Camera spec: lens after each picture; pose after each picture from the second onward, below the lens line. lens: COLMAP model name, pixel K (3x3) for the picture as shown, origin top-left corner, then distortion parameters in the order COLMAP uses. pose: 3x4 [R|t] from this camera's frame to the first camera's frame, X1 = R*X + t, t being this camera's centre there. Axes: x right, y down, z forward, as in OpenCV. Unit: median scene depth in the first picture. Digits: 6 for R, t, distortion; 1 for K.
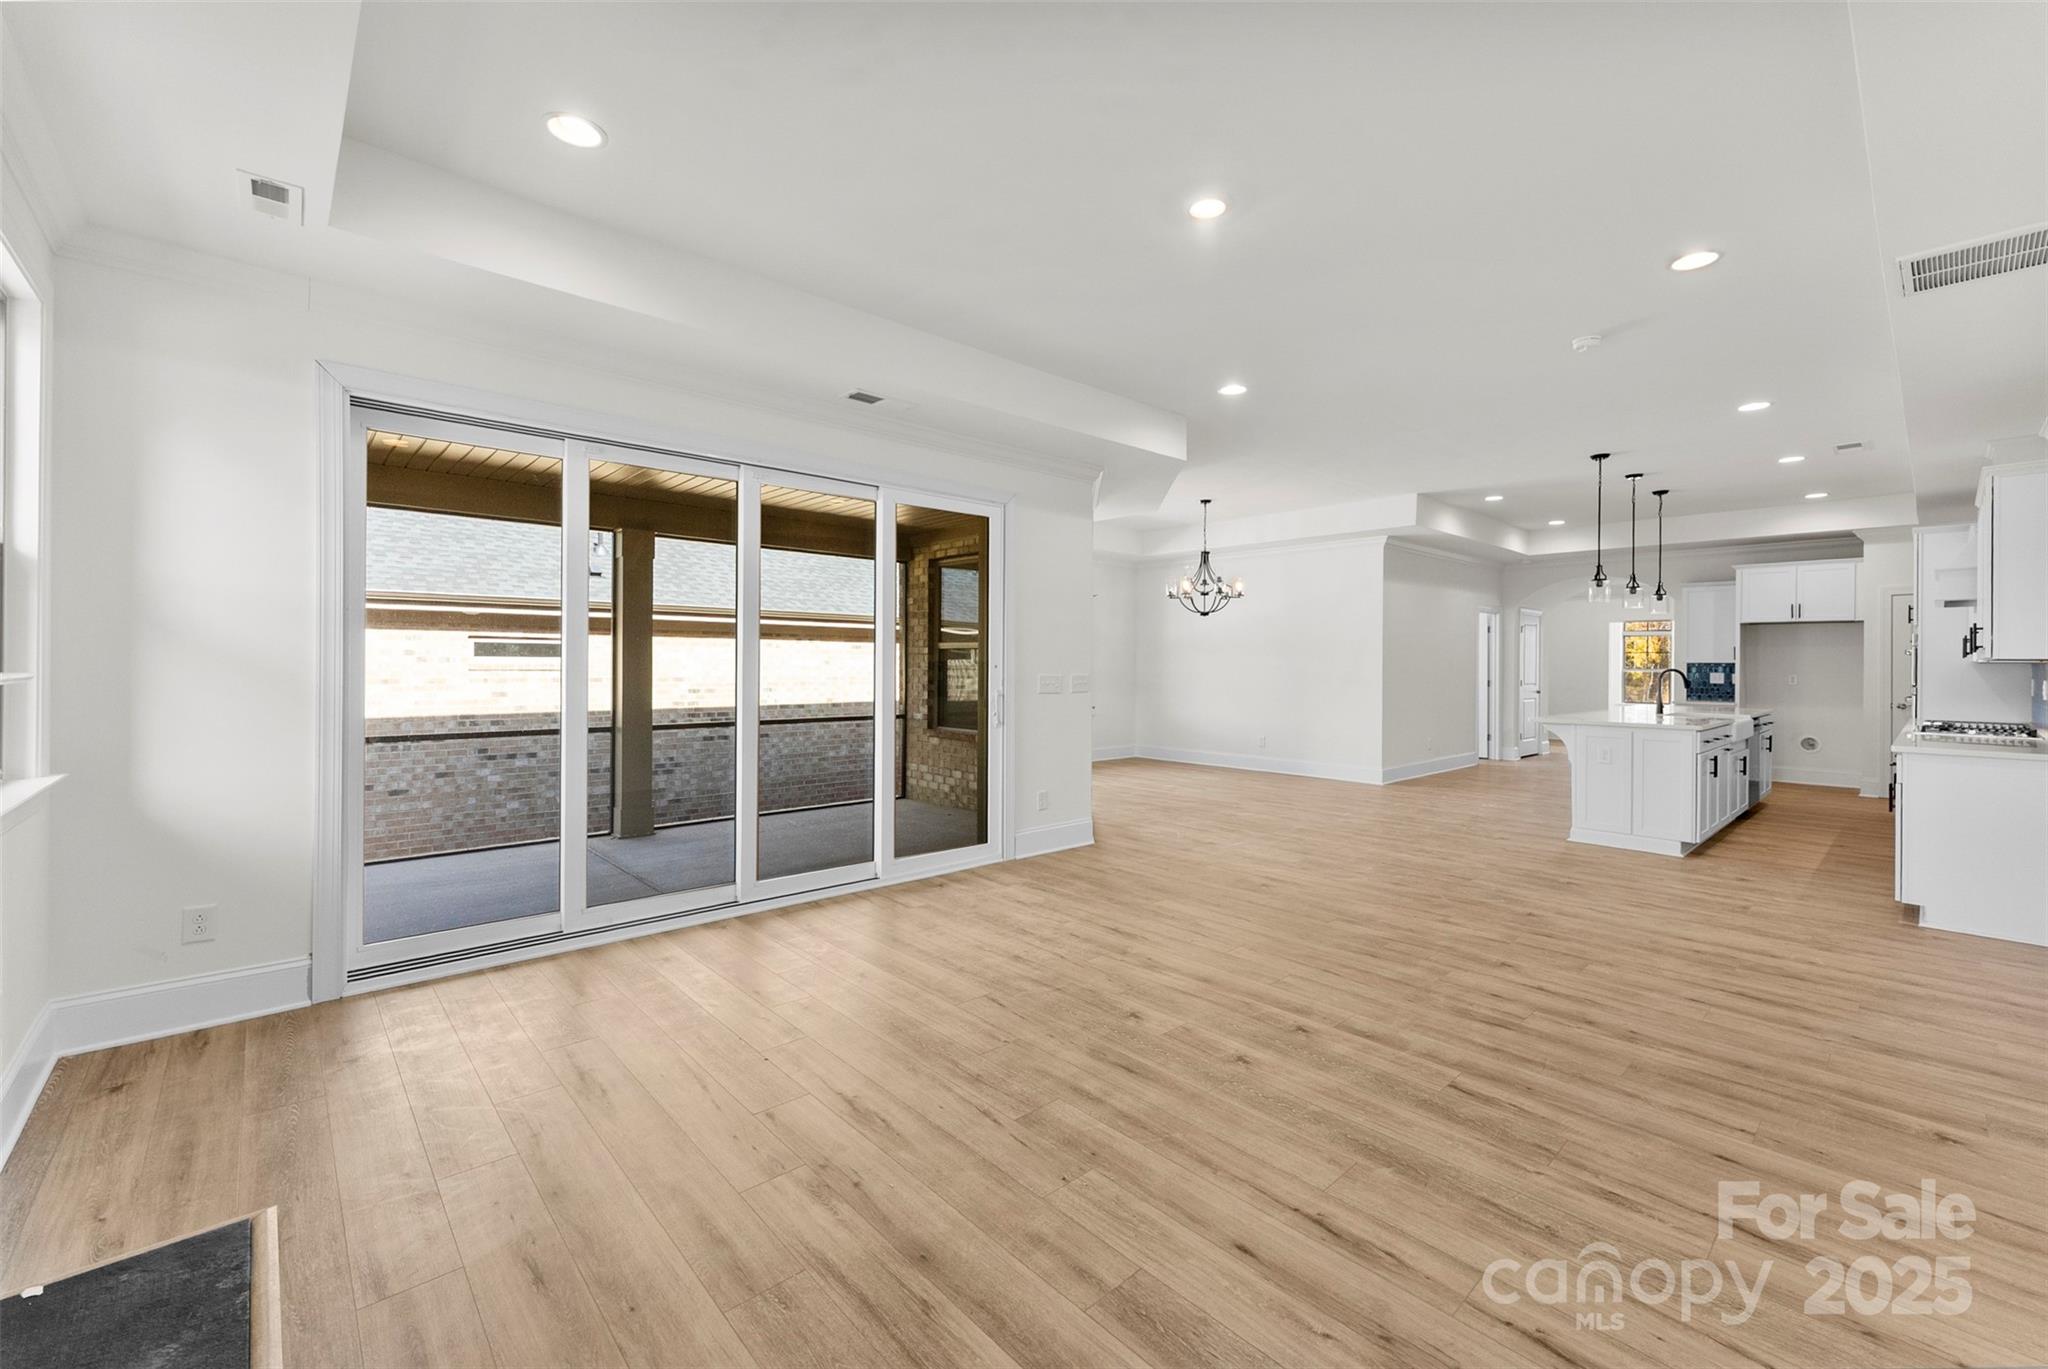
lens RADIAL K [[823.6, 0, 1027.0], [0, 823.6, 670.3], [0, 0, 1]] dist [0.001417, -0.000738]
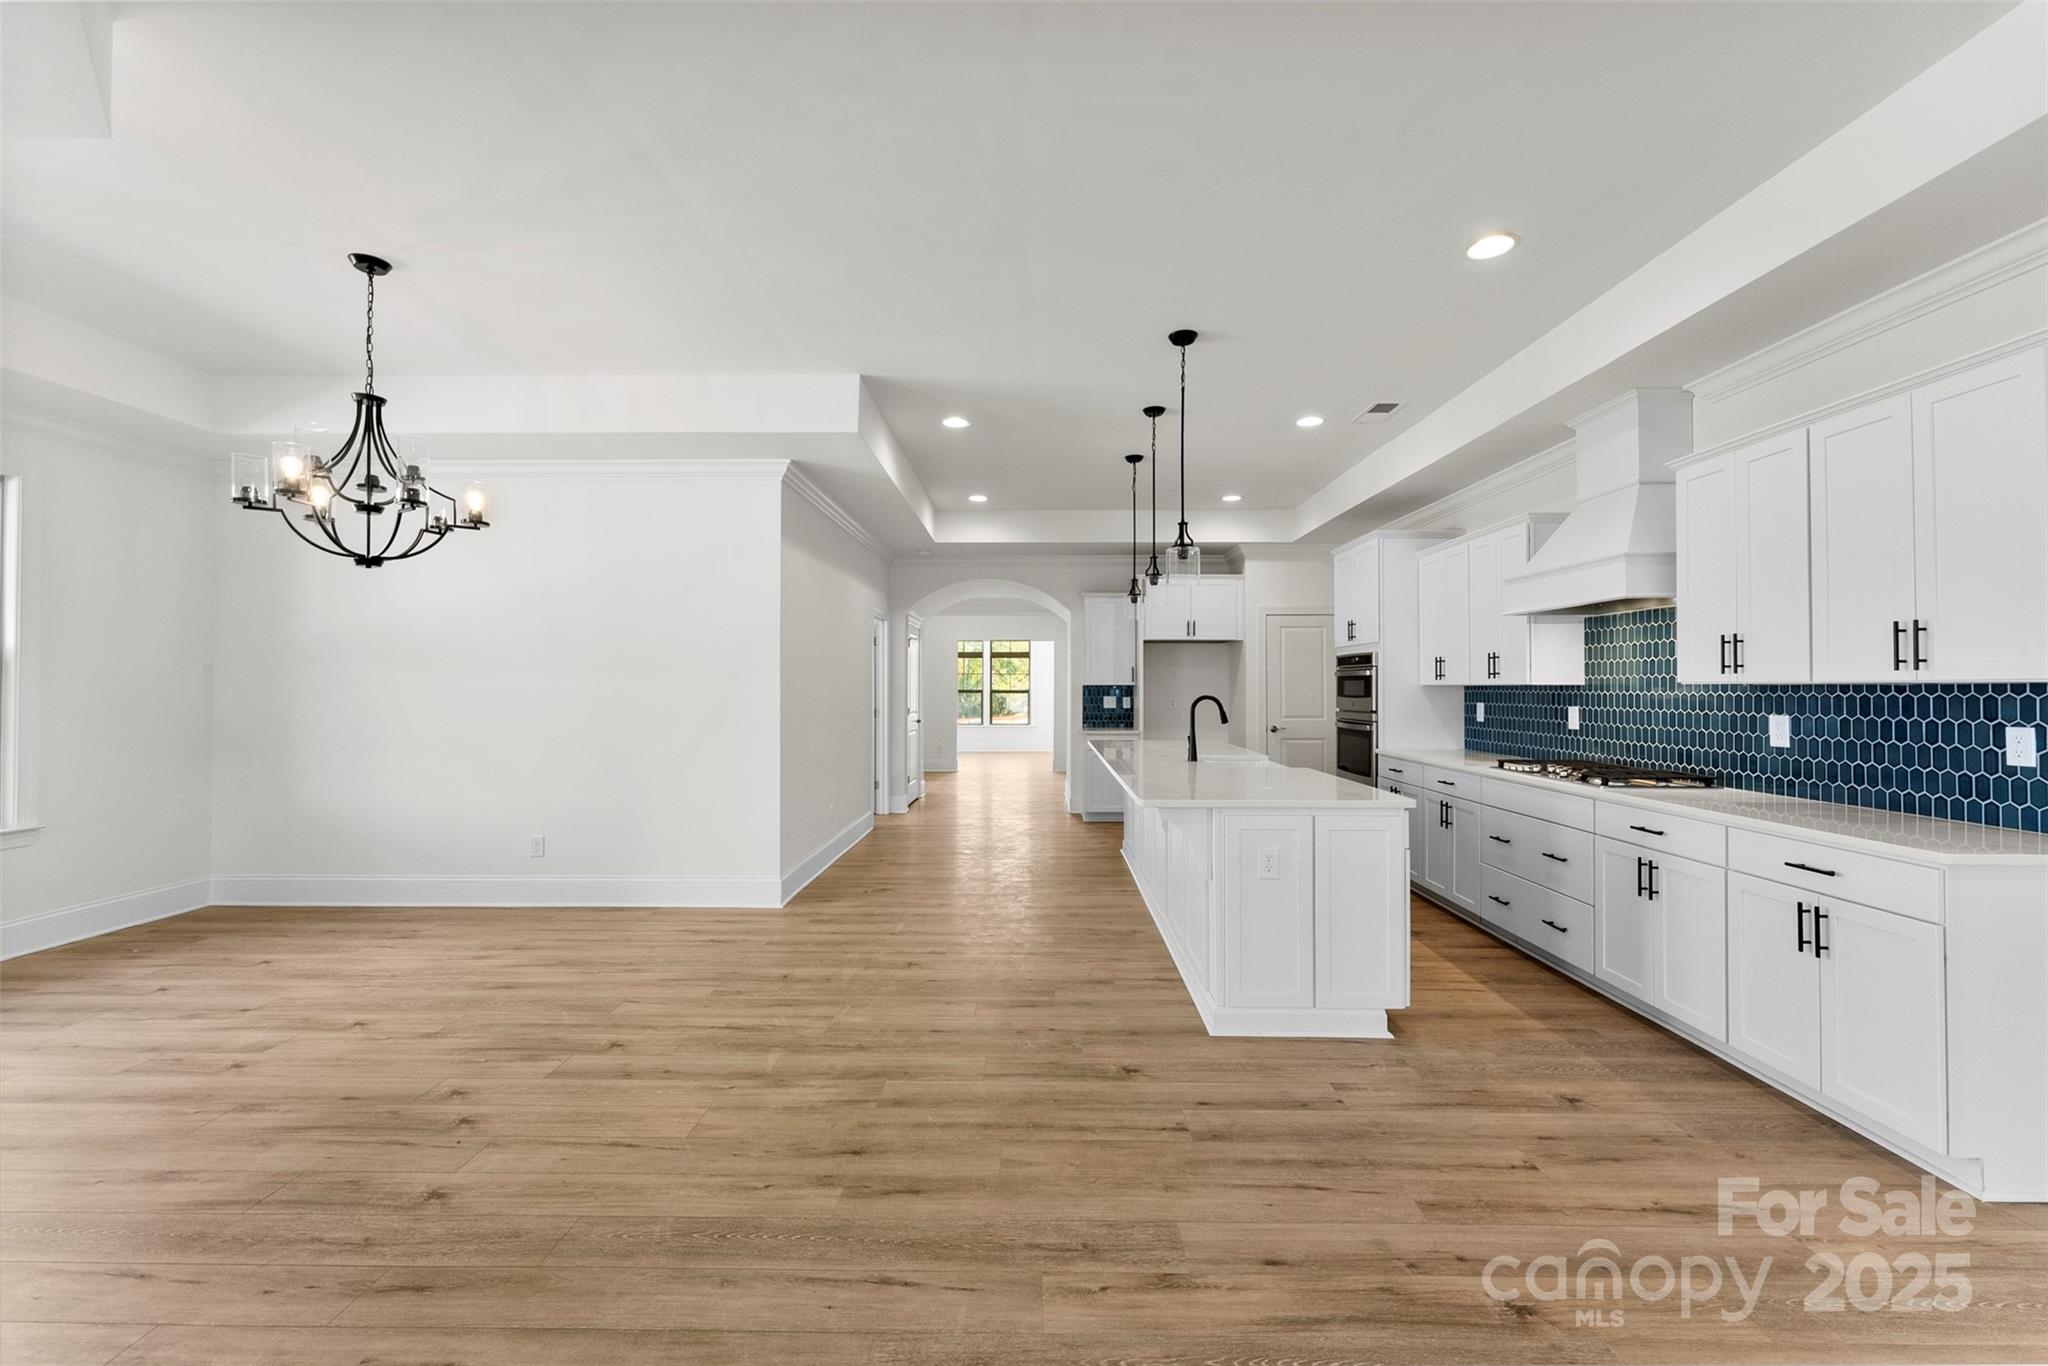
lens RADIAL K [[823.6, 0, 1025.3], [0, 823.6, 679.7], [0, 0, 1]] dist [0.001417, -0.000738]
pose [[0.683370, 0.001705, 0.730070, 0.301255], [0.008815, 0.999905, -0.010587, -0.015446], [-0.730019, 0.013670, 0.683290, 1.081253]]
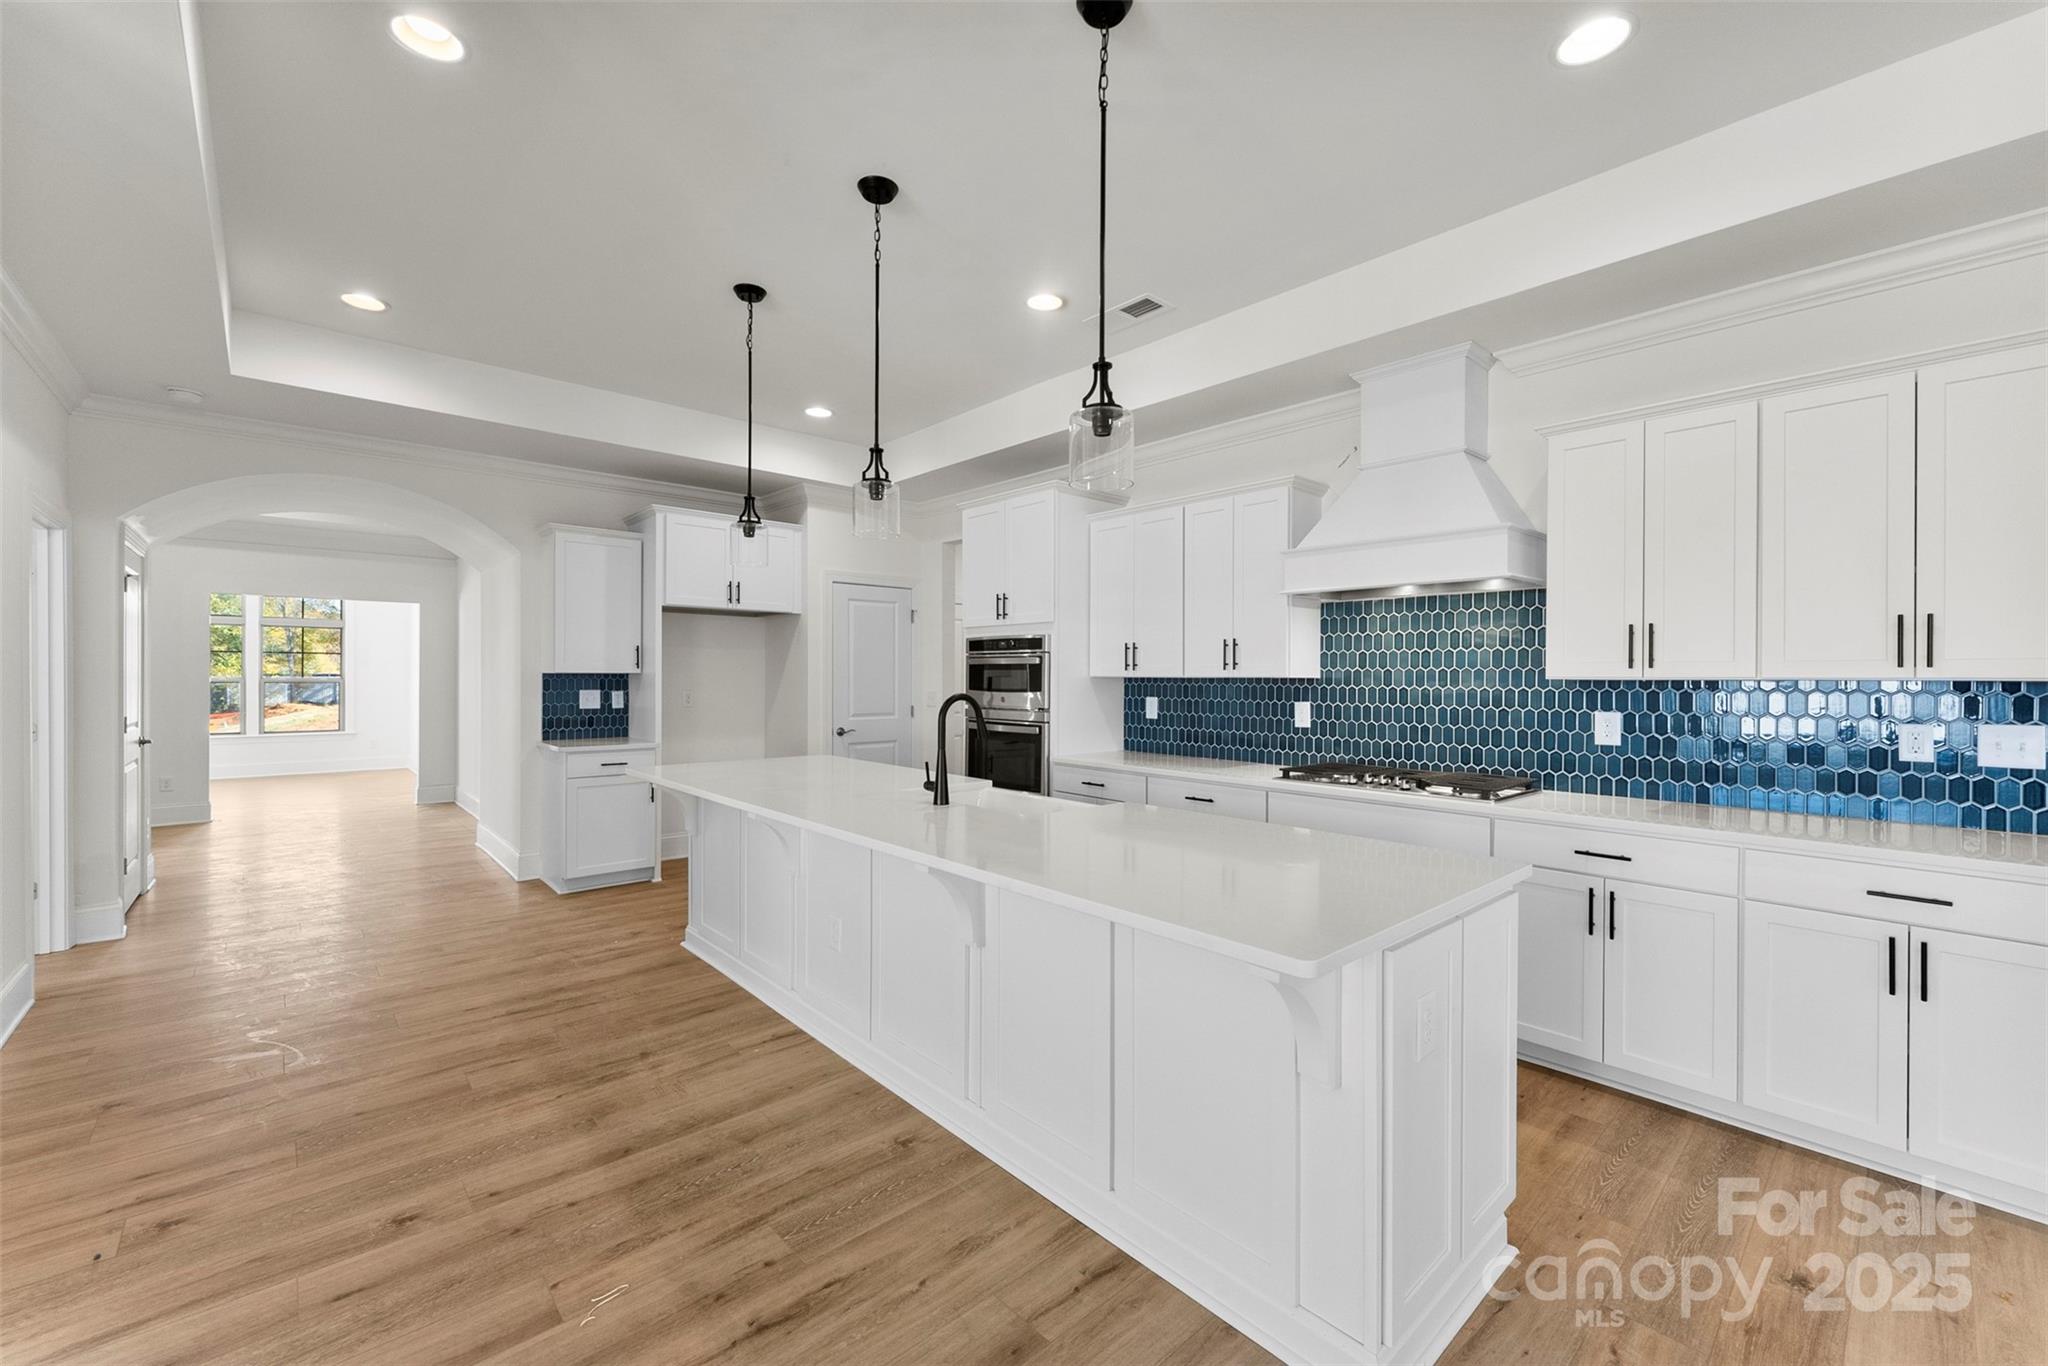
lens RADIAL K [[823.6, 0, 1029.0], [0, 823.6, 682.2], [0, 0, 1]] dist [0.001417, -0.000738]
pose [[0.001142, -0.013769, 0.999905, 0.620227], [0.003063, 0.999901, 0.013765, -0.022839], [-0.999995, 0.003047, 0.001184, 1.627556]]
